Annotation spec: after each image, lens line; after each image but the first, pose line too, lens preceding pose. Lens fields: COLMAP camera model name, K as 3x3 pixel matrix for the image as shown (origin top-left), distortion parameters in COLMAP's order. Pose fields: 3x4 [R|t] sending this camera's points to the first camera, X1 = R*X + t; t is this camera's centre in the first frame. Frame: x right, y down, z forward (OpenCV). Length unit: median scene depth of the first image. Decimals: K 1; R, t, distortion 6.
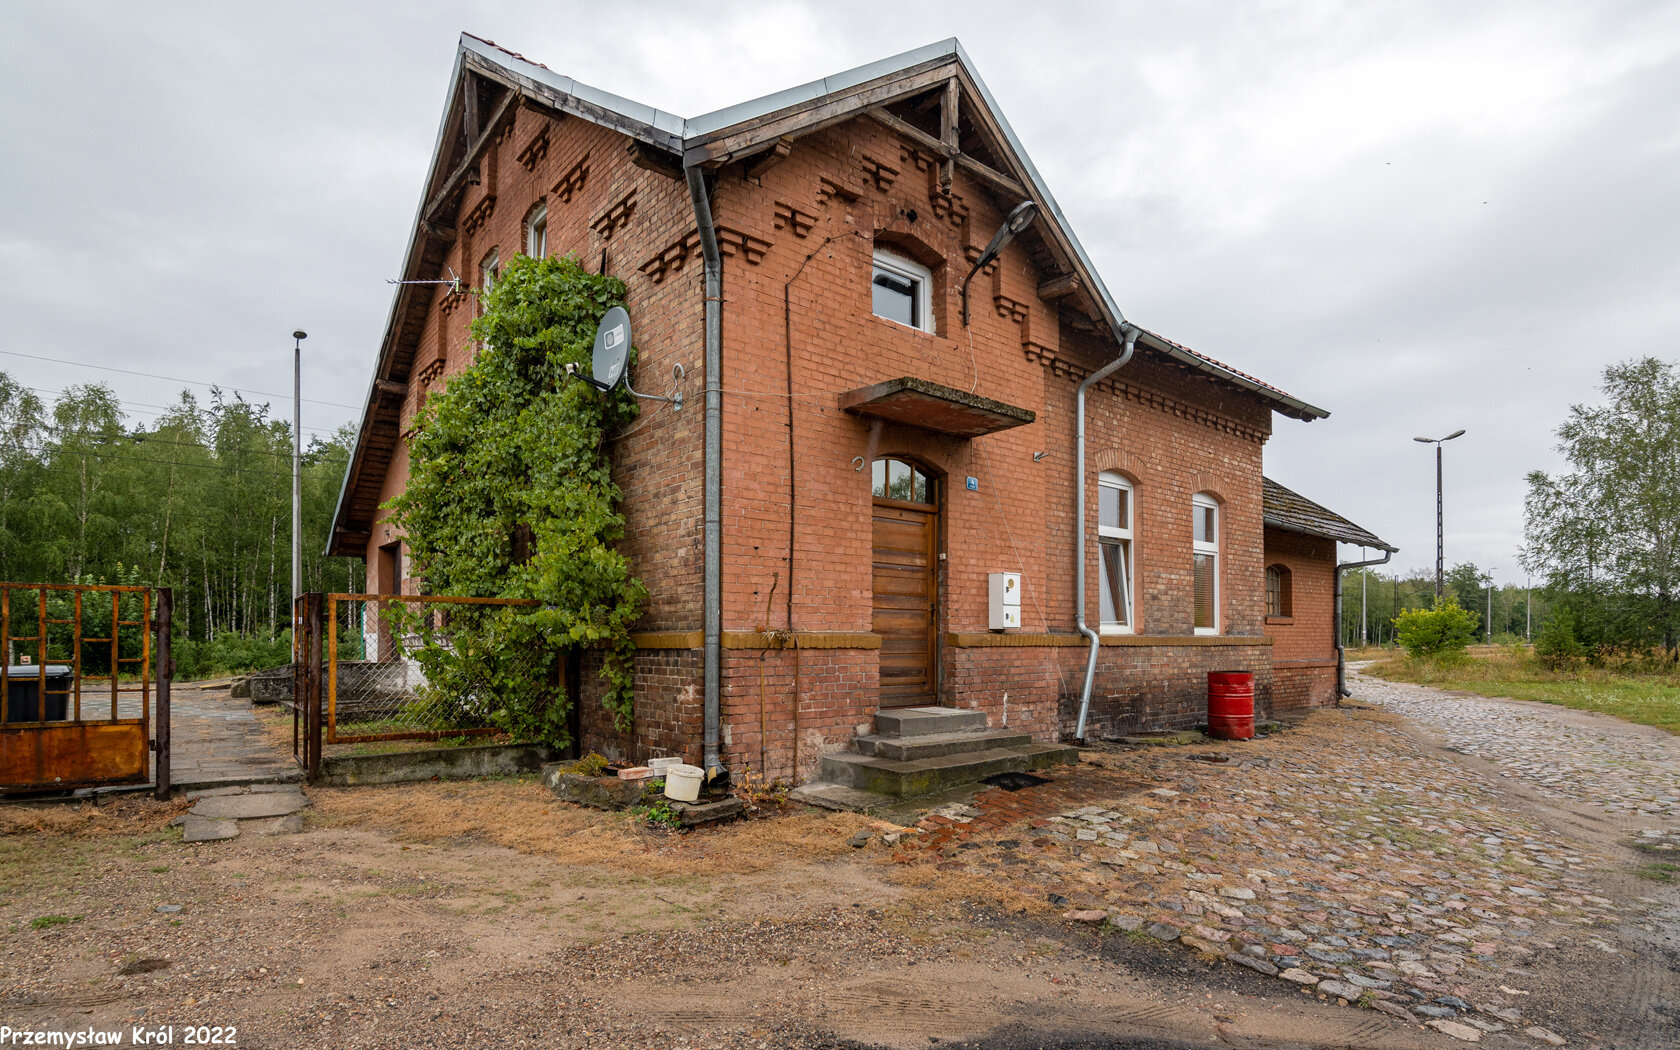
lens RADIAL K [[847.4, 0, 831.7], [0, 847.4, 639.1], [0, 0, 1]] dist [-0.026993, -0.003455]
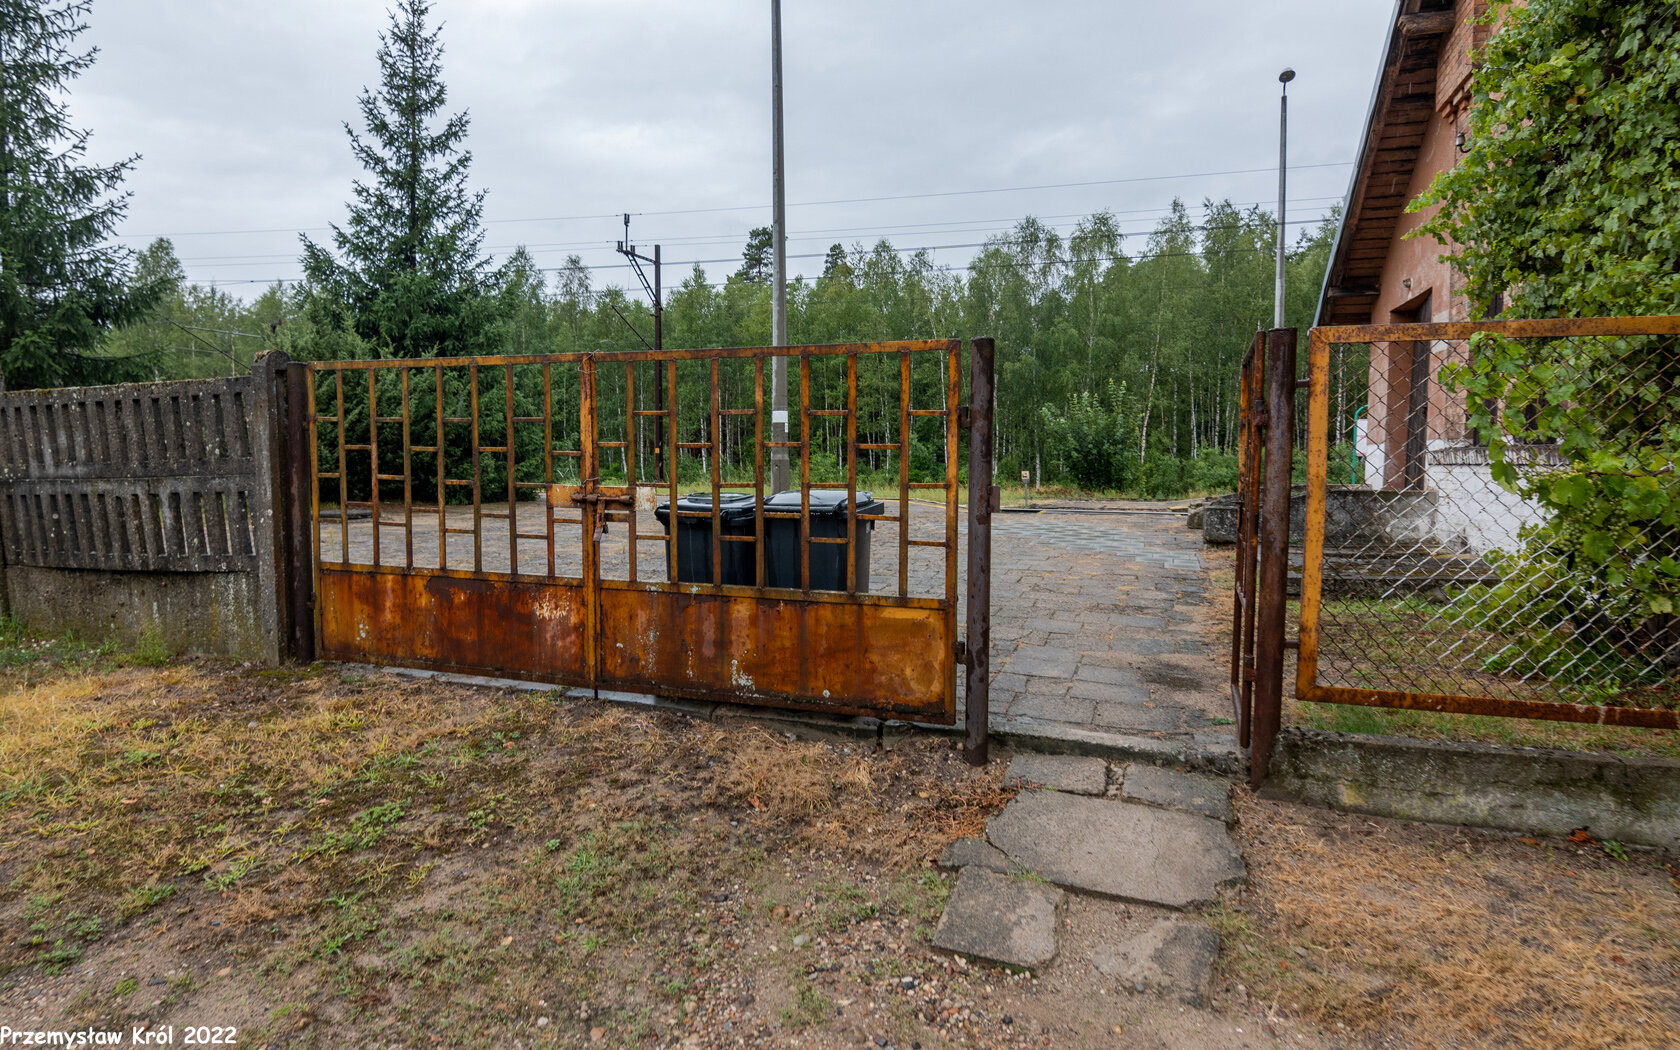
lens RADIAL K [[963.6, 0, 829.0], [0, 963.6, 517.4], [0, 0, 1]] dist [-0.009849, -0.007880]
pose [[0.535006, 0.055001, -0.843056, -0.162209], [-0.001715, 0.997947, 0.064018, 0.003134], [0.844846, -0.032804, 0.534002, 0.272866]]
